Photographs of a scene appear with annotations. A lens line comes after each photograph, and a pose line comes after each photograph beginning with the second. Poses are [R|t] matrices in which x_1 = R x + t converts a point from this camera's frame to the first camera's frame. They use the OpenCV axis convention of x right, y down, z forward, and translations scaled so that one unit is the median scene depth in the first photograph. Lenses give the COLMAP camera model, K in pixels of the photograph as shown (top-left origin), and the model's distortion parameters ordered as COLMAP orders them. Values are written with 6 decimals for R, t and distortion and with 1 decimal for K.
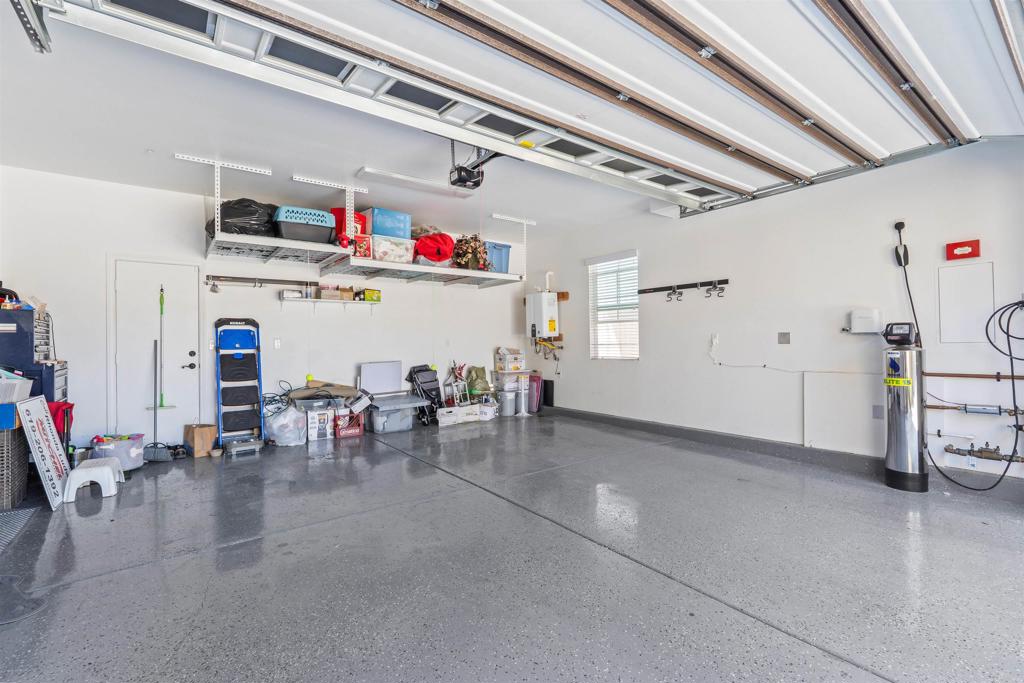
lens RADIAL K [[453.1, 0, 509.3], [0, 453.1, 341.6], [0, 0, 1]] dist [-0.001713, -0.000136]
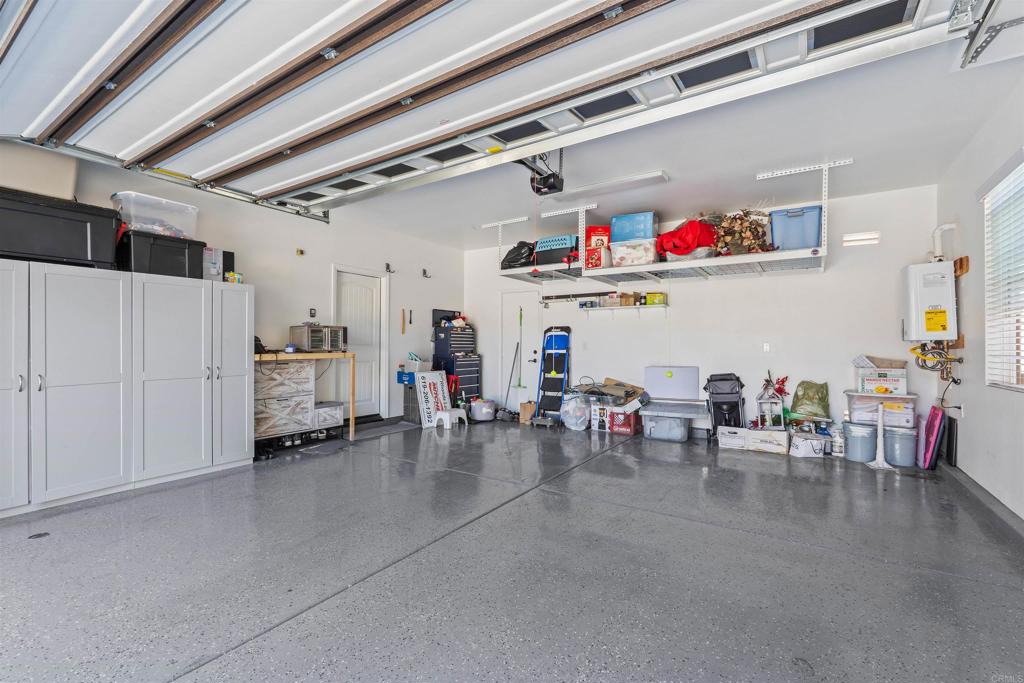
lens RADIAL K [[453.1, 0, 509.3], [0, 453.1, 341.6], [0, 0, 1]] dist [-0.001713, -0.000136]
pose [[0.338687, 0.002988, -0.940894, 0.569409], [-0.008869, 0.999961, -0.000017, -0.005335], [0.940857, 0.008350, 0.338701, 0.392323]]
